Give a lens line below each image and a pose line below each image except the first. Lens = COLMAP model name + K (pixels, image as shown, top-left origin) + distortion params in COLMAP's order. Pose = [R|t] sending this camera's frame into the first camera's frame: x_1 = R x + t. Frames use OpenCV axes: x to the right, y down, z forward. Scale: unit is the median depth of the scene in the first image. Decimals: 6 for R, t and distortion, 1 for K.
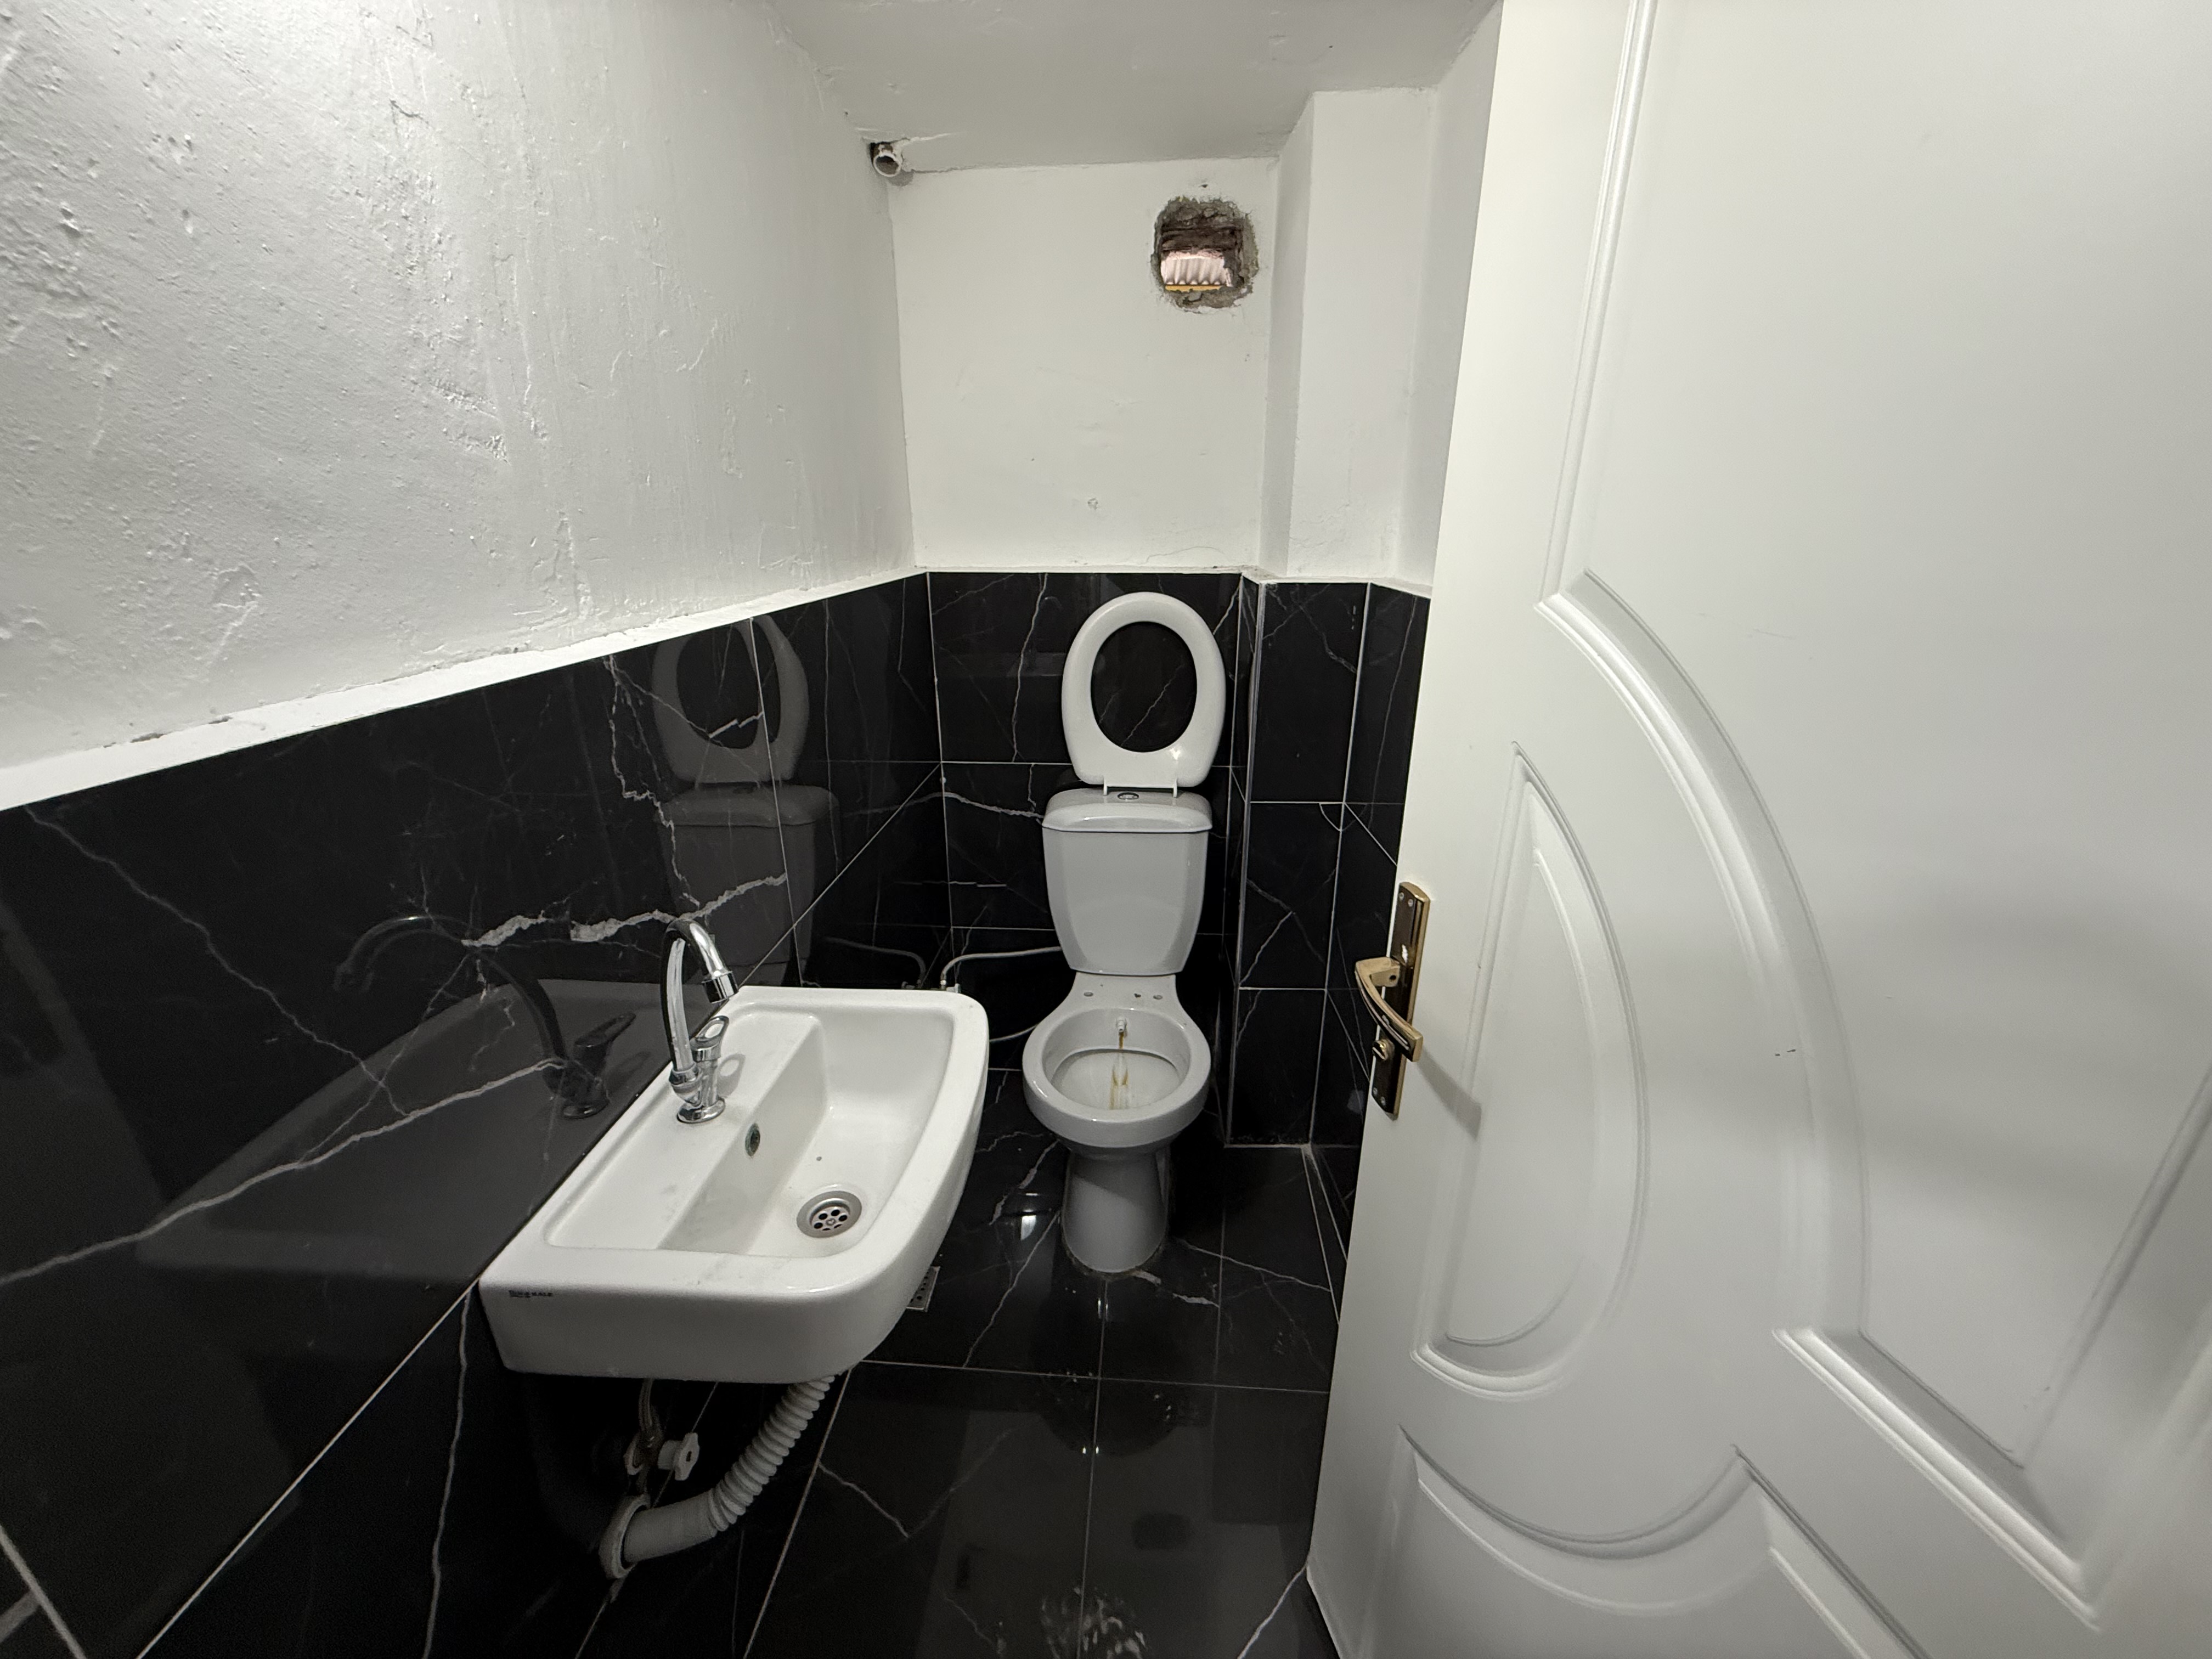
lens RADIAL K [[877.4, 0, 1099.2], [0, 877.4, 831.5], [0, 0, 1]] dist [-0.000031, 0.000105]
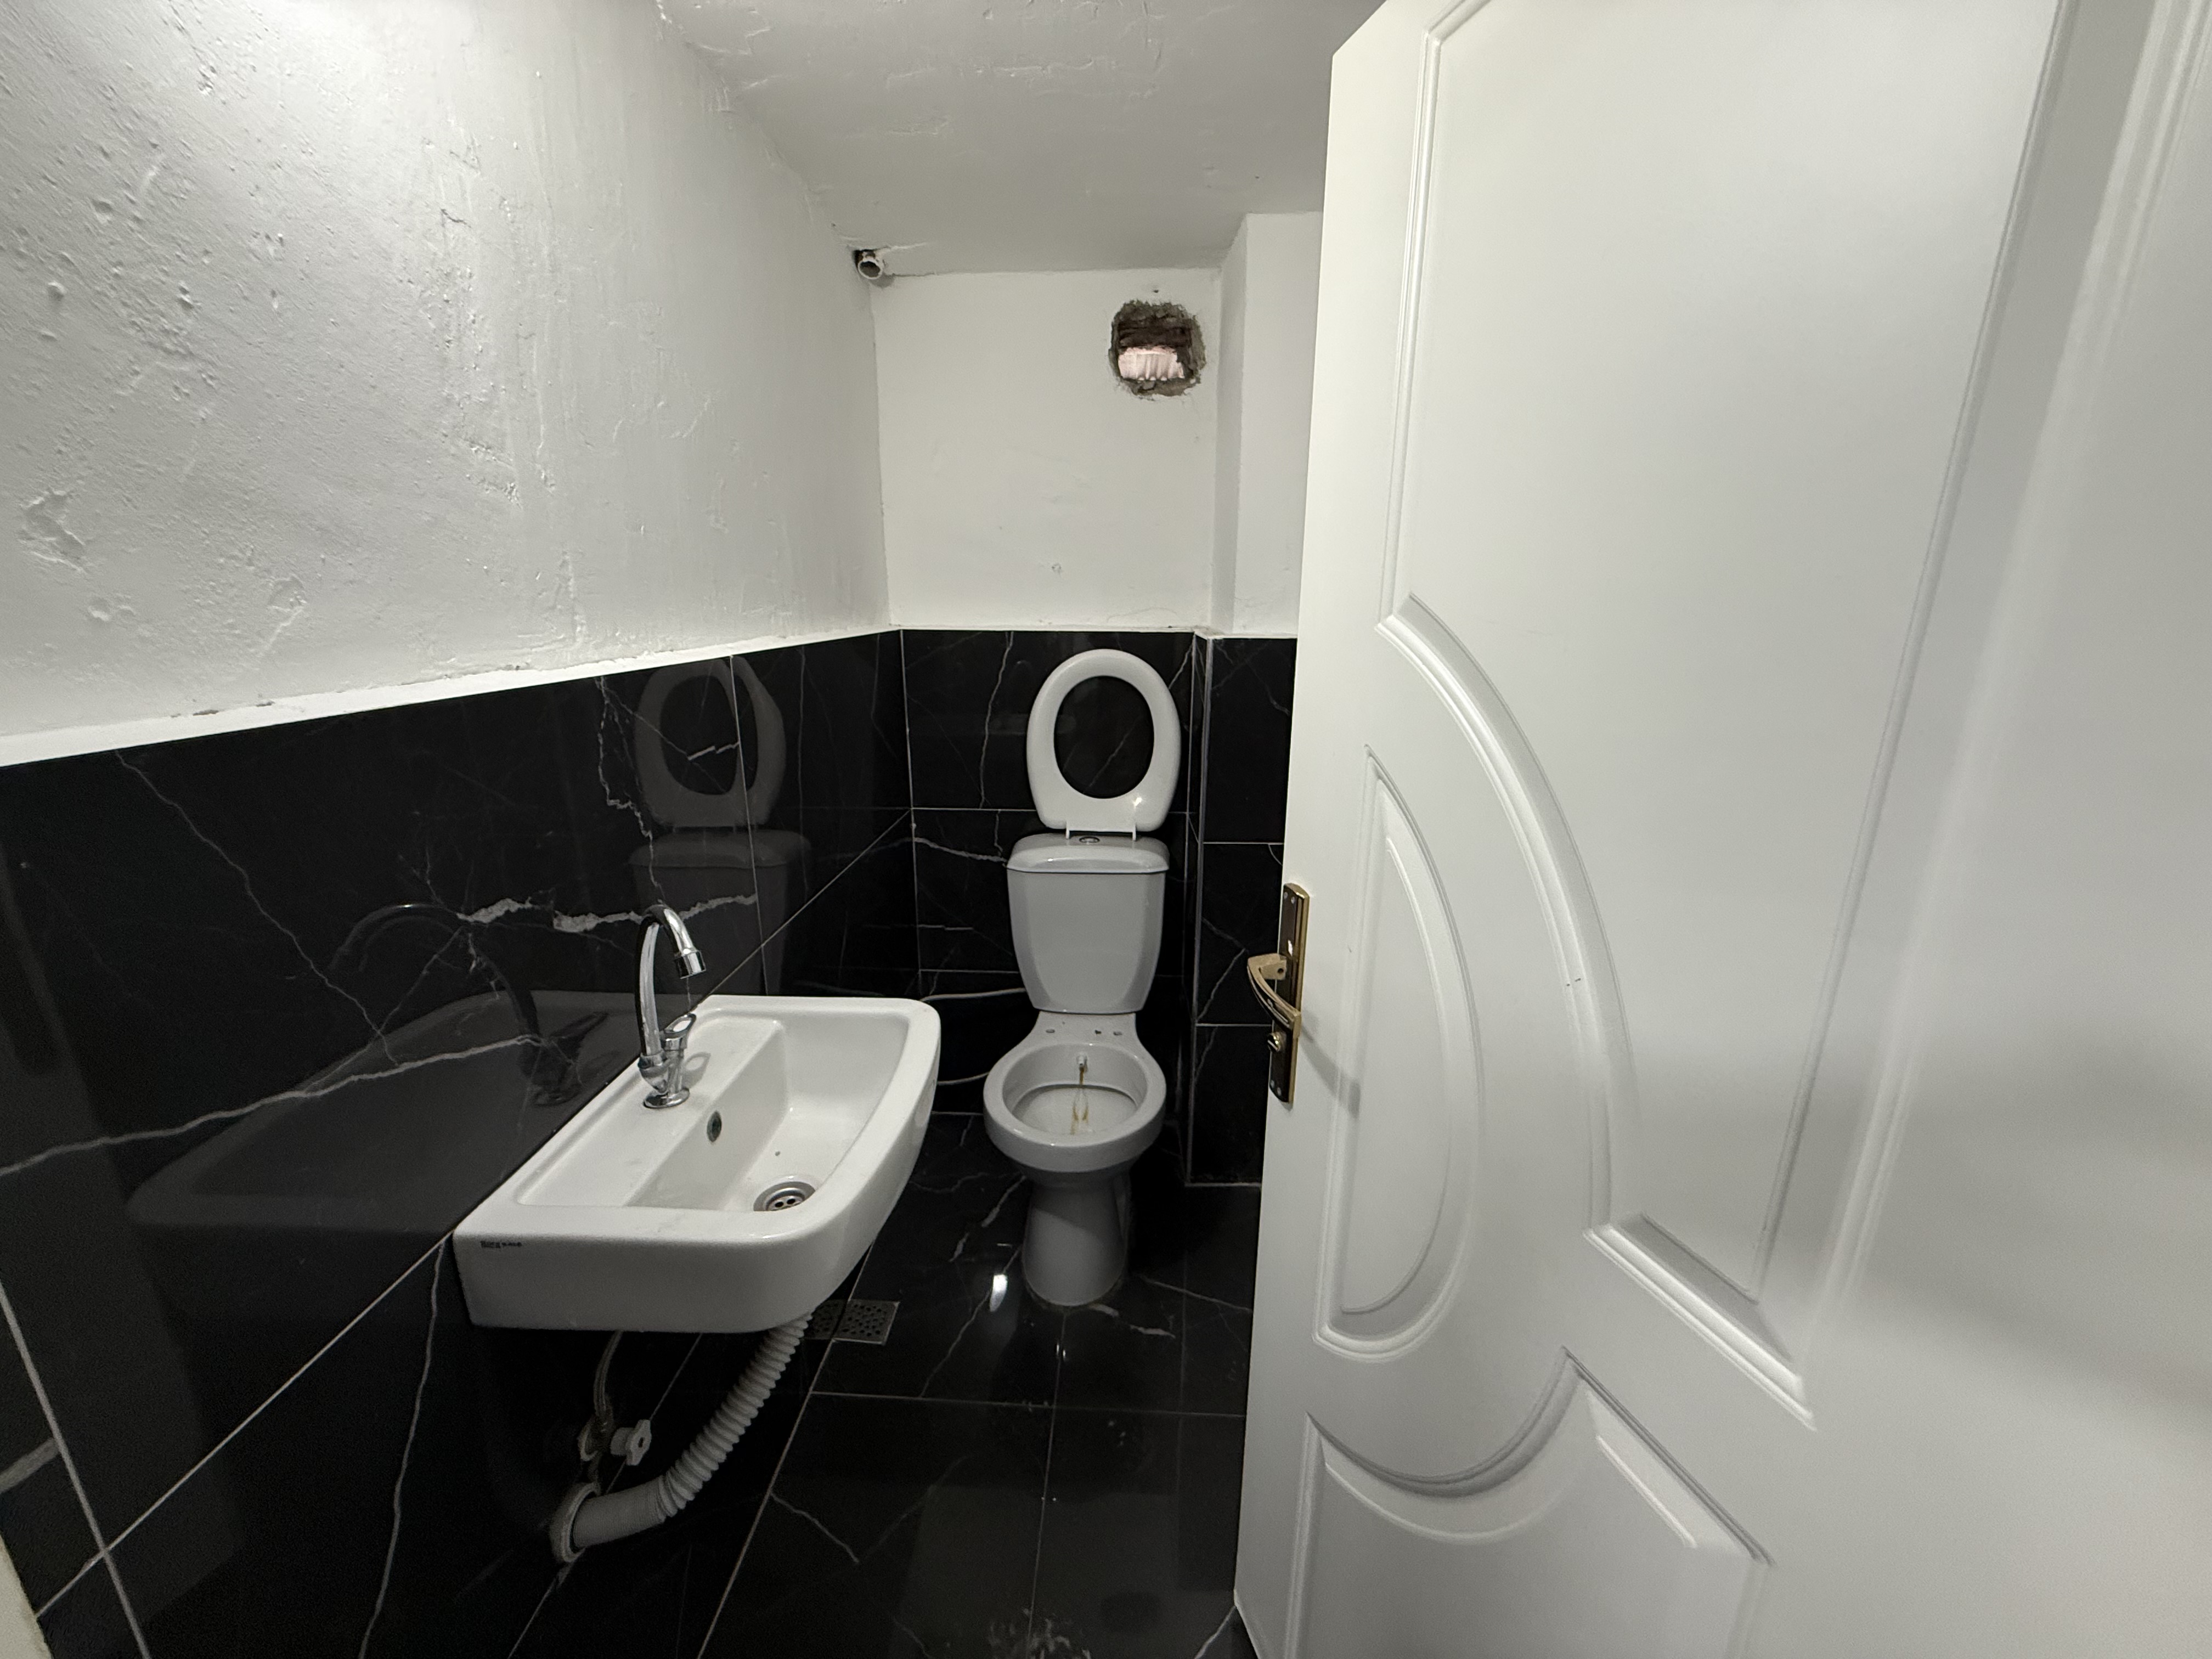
lens RADIAL K [[877.4, 0, 1099.2], [0, 877.4, 831.5], [0, 0, 1]] dist [-0.000031, 0.000105]
pose [[0.999774, 0.001380, 0.021202, 0.048899], [0.000407, 0.996462, -0.084042, 0.082435], [-0.021243, 0.084032, 0.996237, -0.101270]]
